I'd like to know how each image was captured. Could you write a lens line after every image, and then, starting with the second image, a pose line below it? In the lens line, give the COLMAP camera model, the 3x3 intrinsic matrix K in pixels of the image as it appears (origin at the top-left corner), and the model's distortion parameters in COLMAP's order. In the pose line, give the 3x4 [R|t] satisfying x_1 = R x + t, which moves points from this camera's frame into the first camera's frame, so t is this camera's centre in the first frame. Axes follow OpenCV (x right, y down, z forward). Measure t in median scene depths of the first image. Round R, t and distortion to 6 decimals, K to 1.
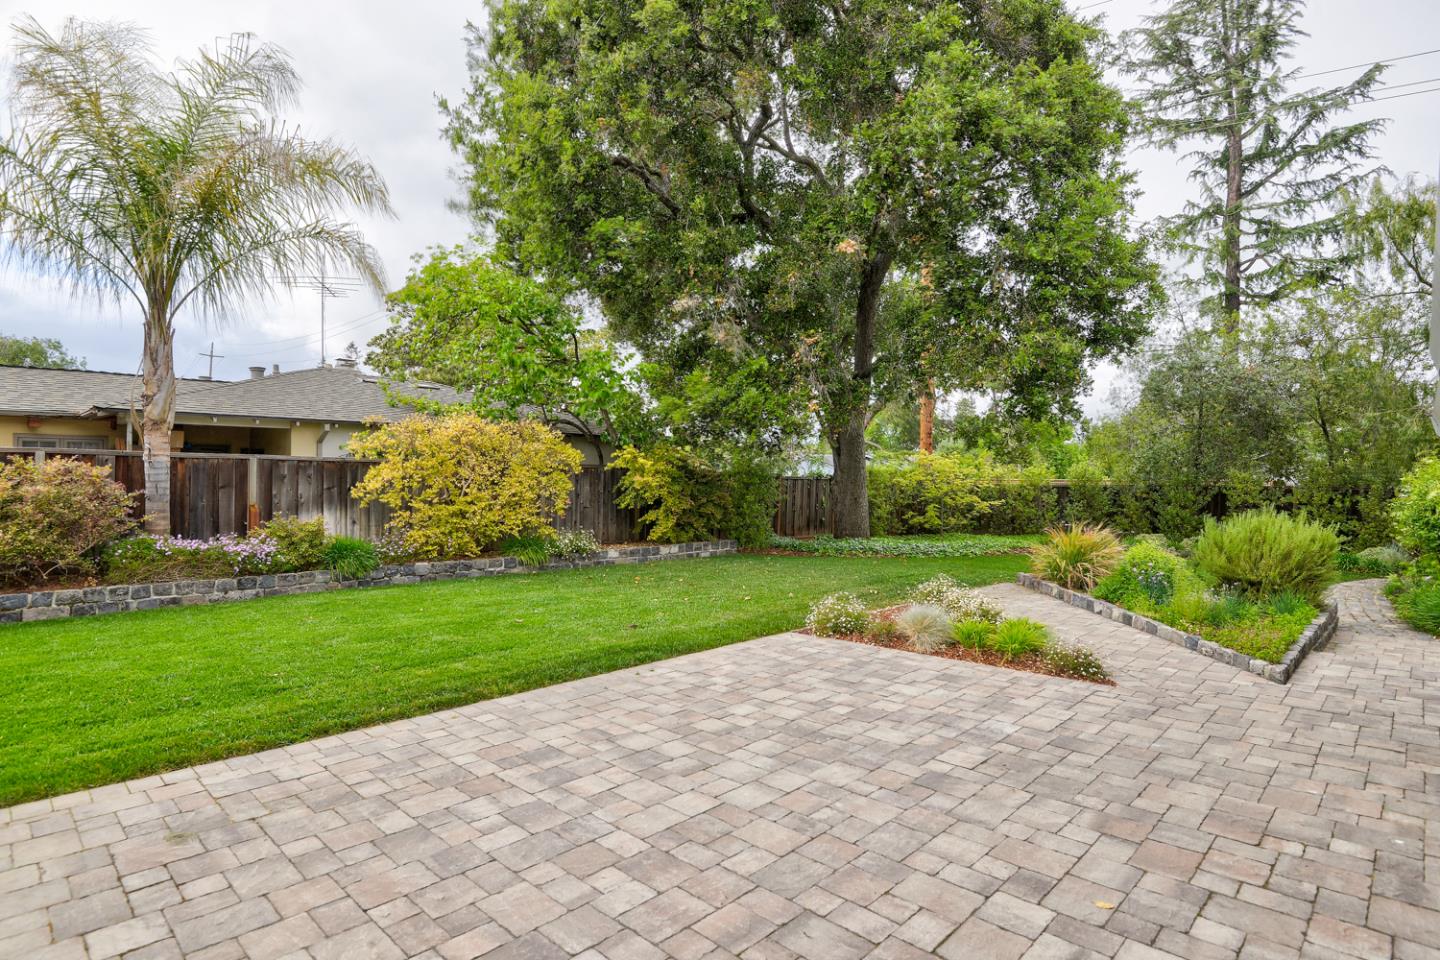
lens RADIAL K [[742.4, 0, 720.0], [0, 742.4, 480.0], [0, 0, 1]] dist [-0.023108, -0.000217]
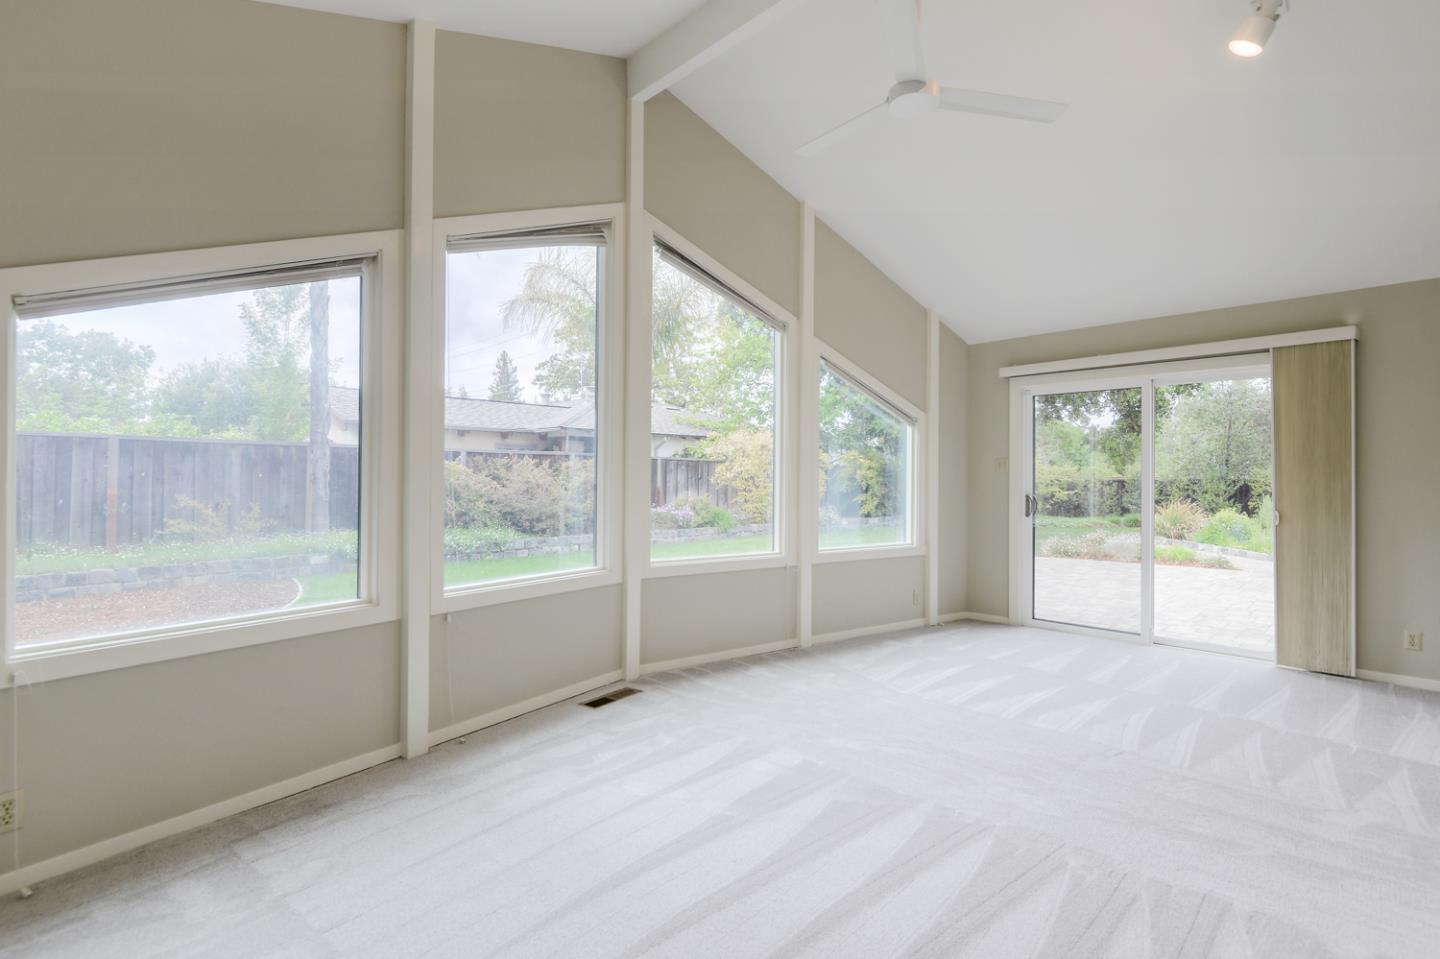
lens RADIAL K [[673.1, 0, 720.0], [0, 673.1, 479.5], [0, 0, 1]] dist [-0.015656, -0.000242]
pose [[0.999447, 0.000710, -0.033240, -0.424858], [-0.000691, 1.000000, 0.000585, 0.014383], [0.033241, -0.000562, 0.999447, -0.445469]]
